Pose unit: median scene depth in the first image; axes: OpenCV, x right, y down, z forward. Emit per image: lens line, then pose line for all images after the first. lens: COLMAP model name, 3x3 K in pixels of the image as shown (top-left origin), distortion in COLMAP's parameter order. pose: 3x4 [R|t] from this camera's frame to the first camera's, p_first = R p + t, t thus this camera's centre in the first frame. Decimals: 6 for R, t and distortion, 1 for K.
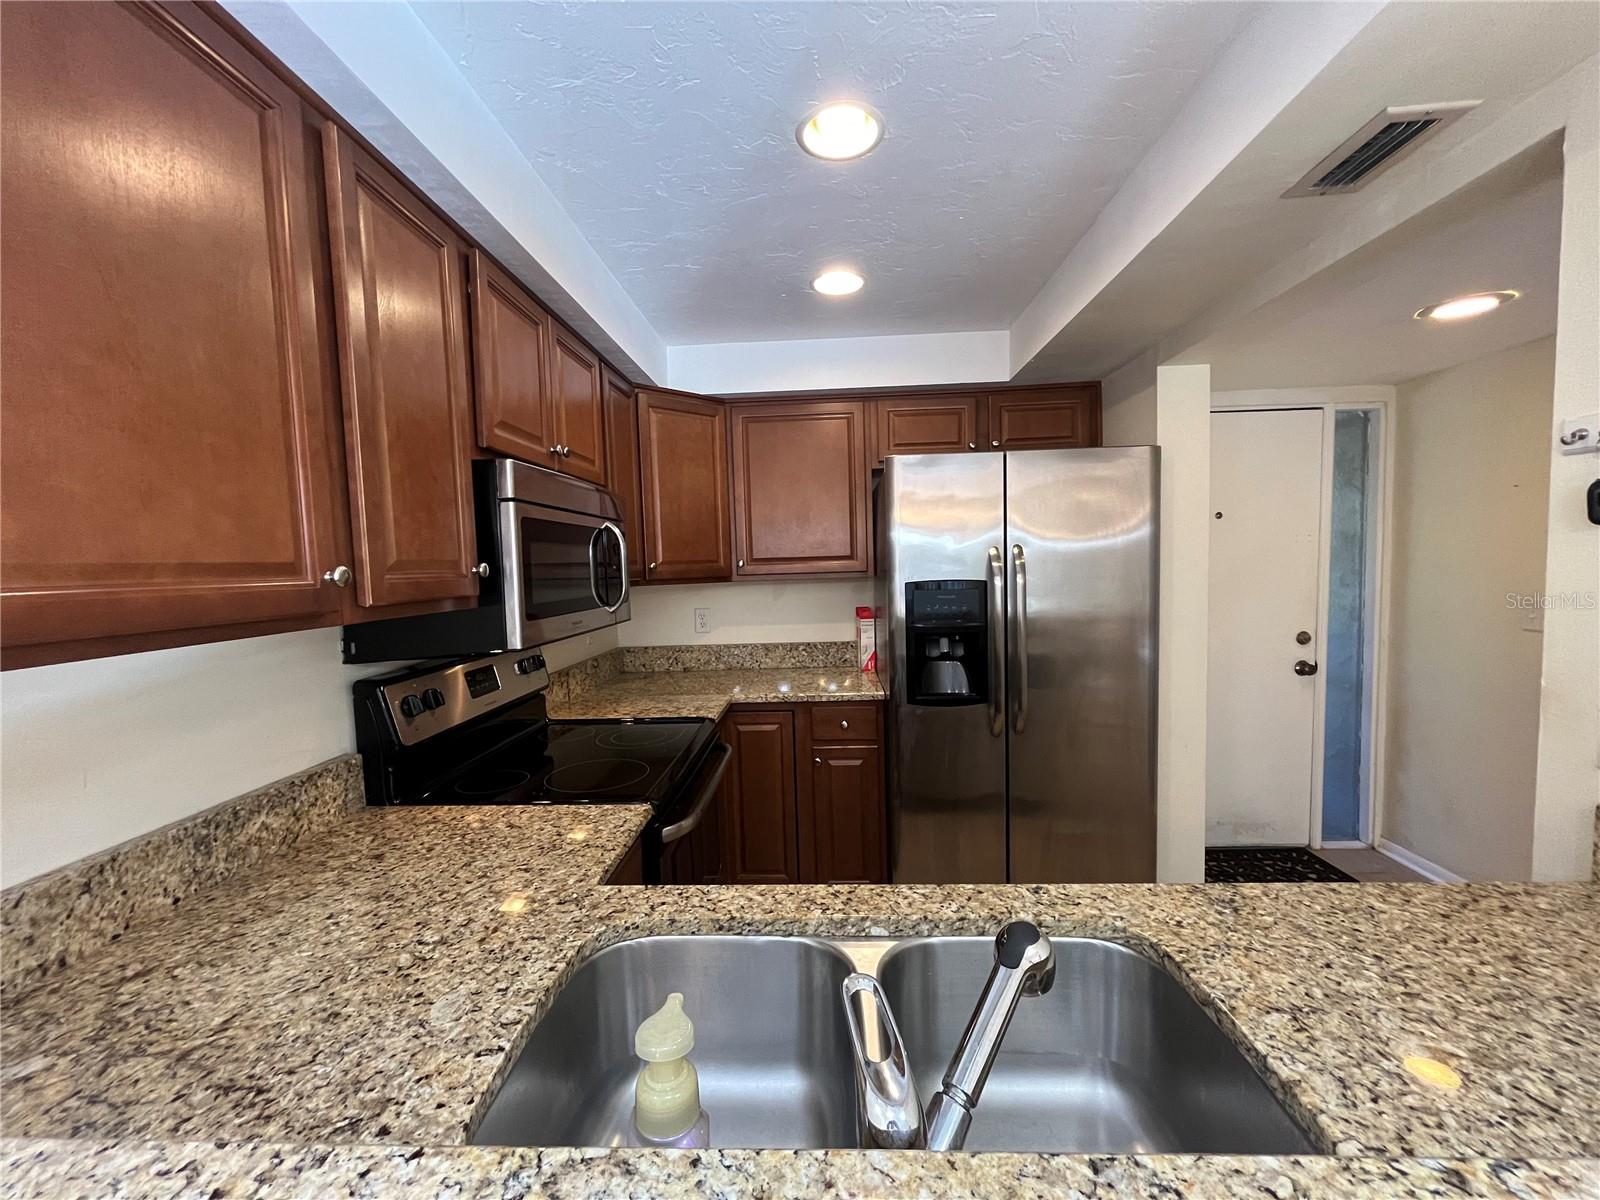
lens RADIAL K [[648.2, 0, 797.8], [0, 648.2, 608.4], [0, 0, 1]] dist [-0.001782, -0.000464]
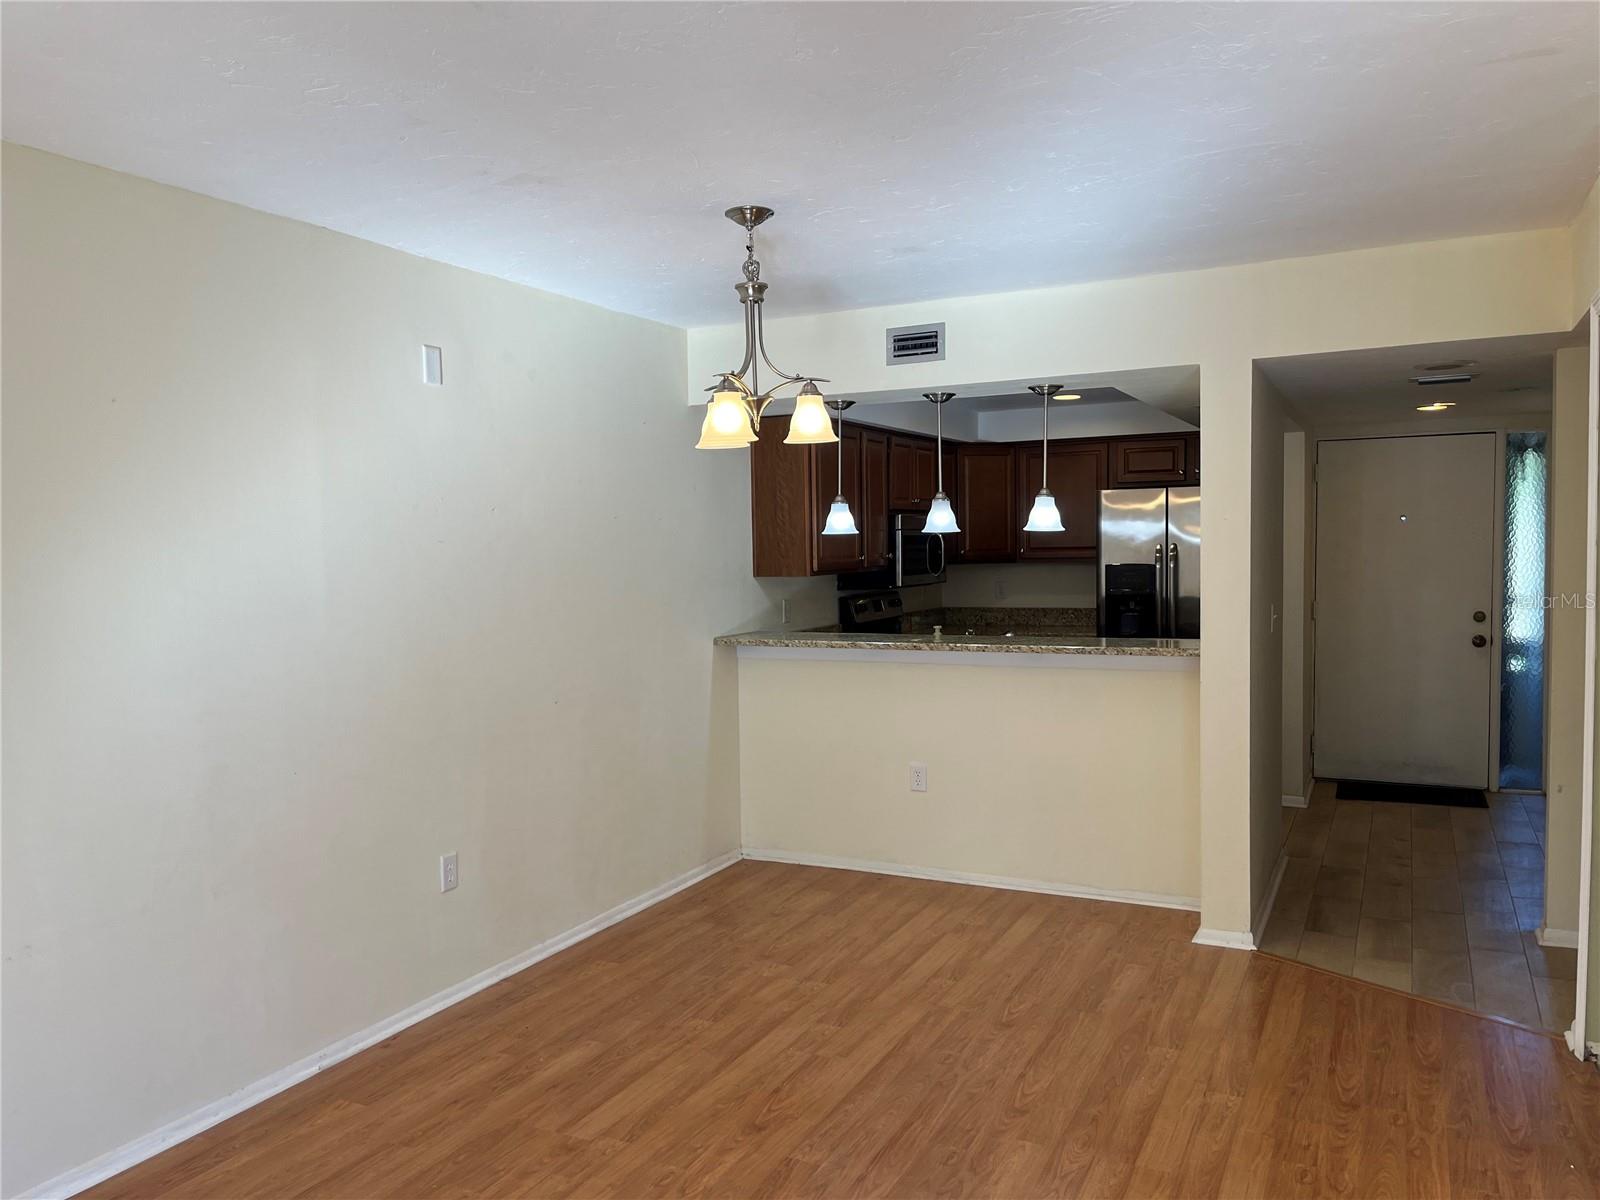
lens RADIAL K [[1205.7, 0, 795.6], [0, 1205.7, 610.7], [0, 0, 1]] dist [0.059532, -0.080546]
pose [[0.917396, 0.034148, -0.396508, 0.690586], [-0.035899, 0.999351, 0.003008, 0.101196], [0.396353, 0.011475, 0.918026, -2.251667]]
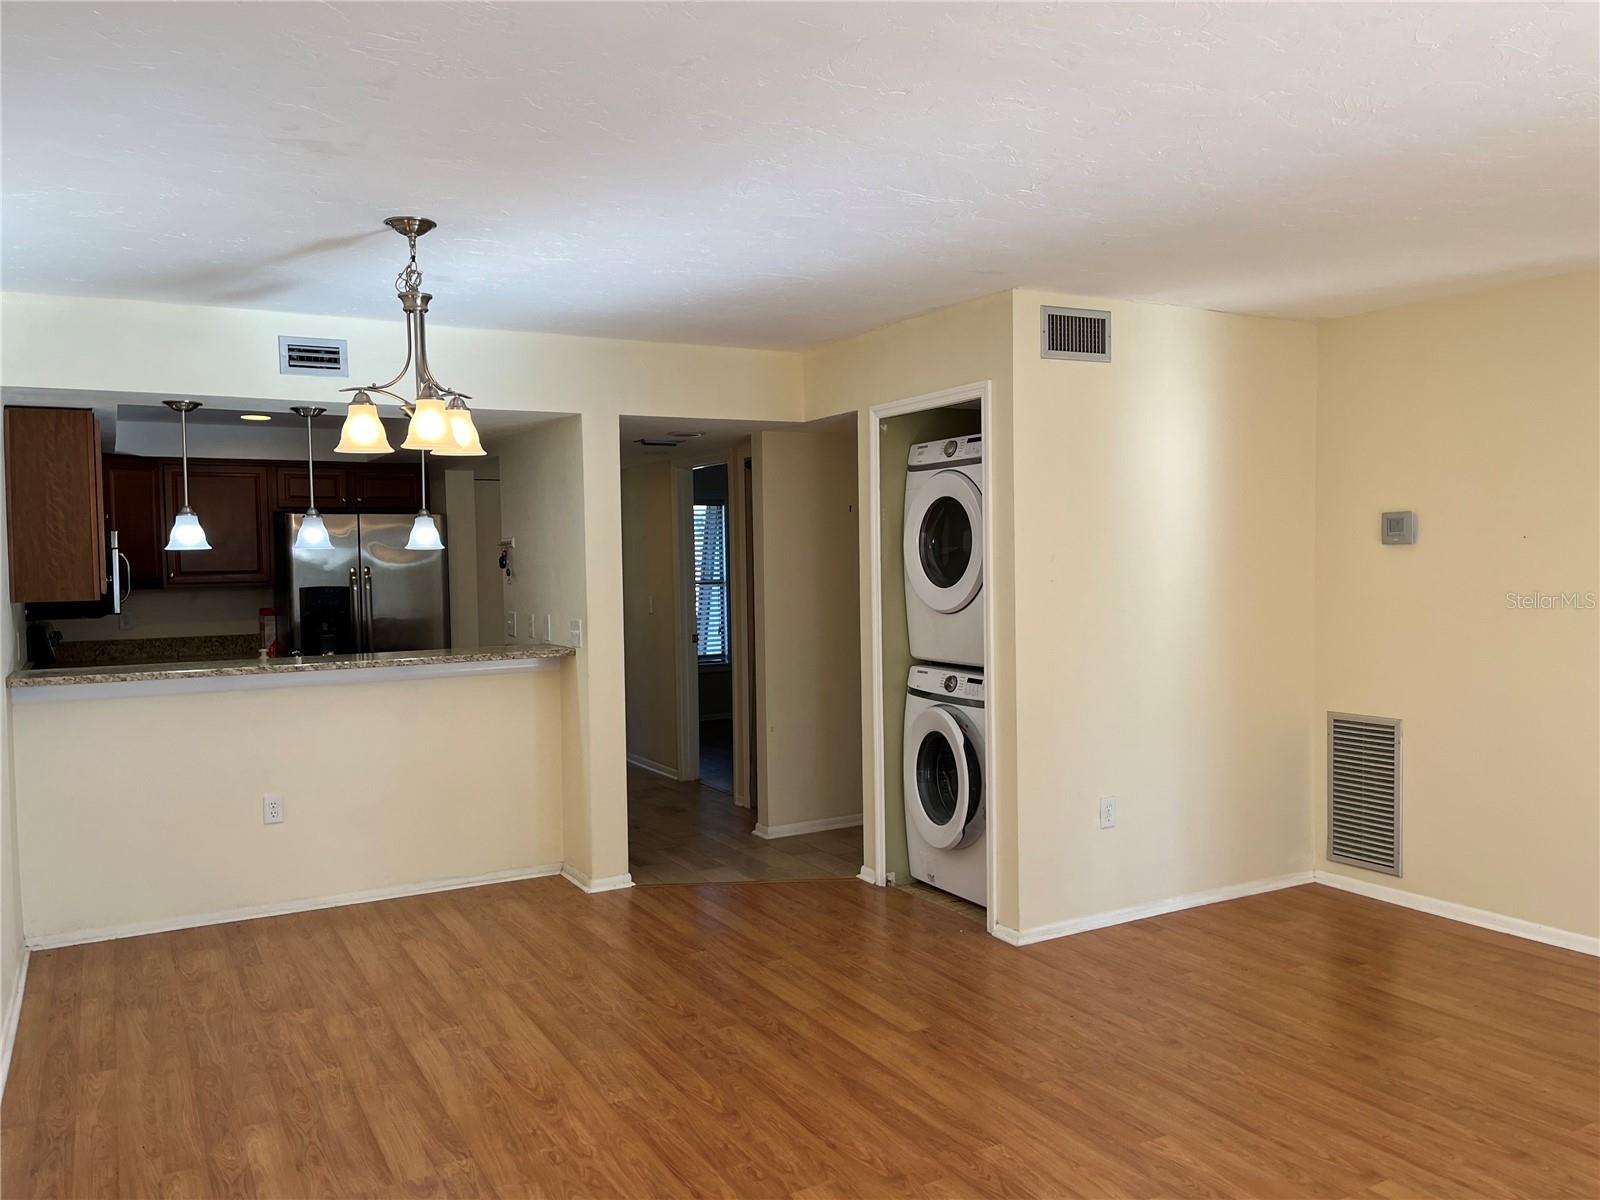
lens RADIAL K [[1205.7, 0, 795.6], [0, 1205.7, 610.7], [0, 0, 1]] dist [0.059532, -0.080546]
pose [[0.848121, -0.007589, 0.529749, -0.424201], [0.028941, 0.999068, -0.032022, 0.161955], [-0.529012, 0.042490, 0.847550, -2.420149]]
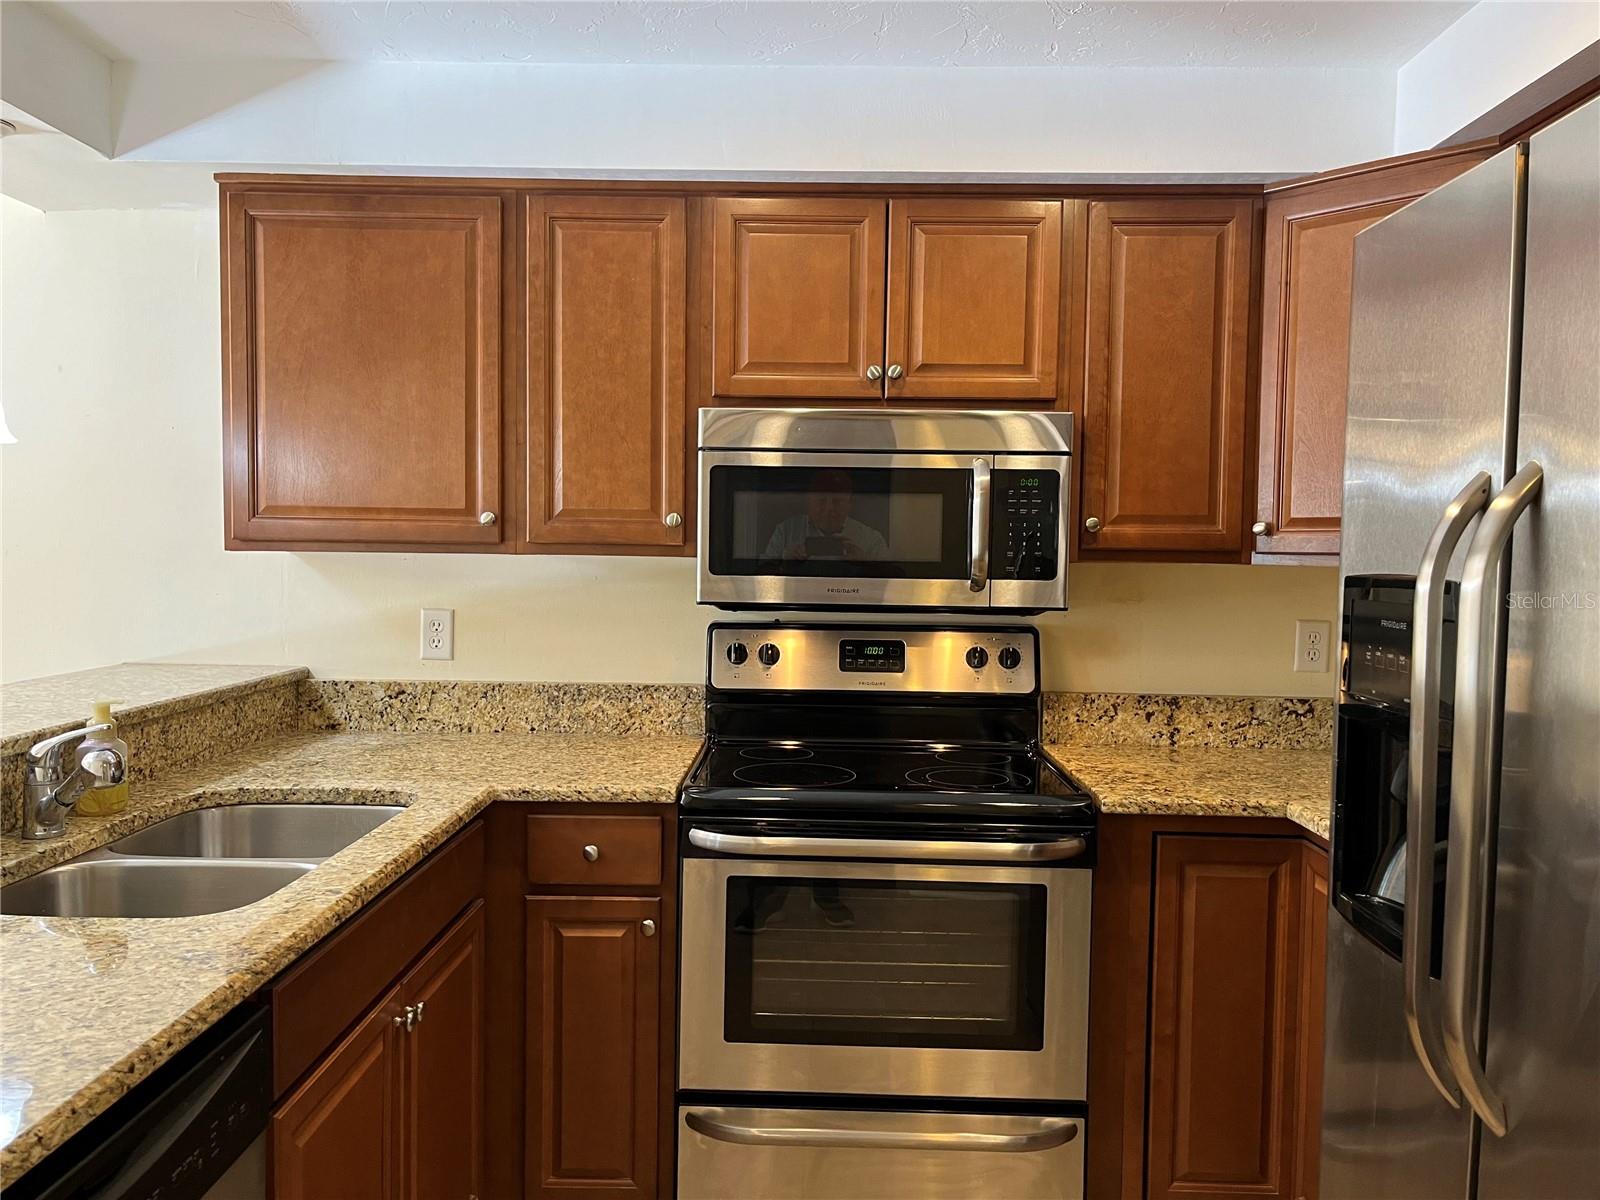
lens RADIAL K [[1213.0, 0, 798.5], [0, 1213.0, 608.5], [0, 0, 1]] dist [0.088705, -0.146464]
pose [[0.031745, 0.077534, -0.996484, 0.870631], [-0.087559, 0.993369, 0.074502, -0.047759], [0.995653, 0.084886, 0.038324, 0.672107]]
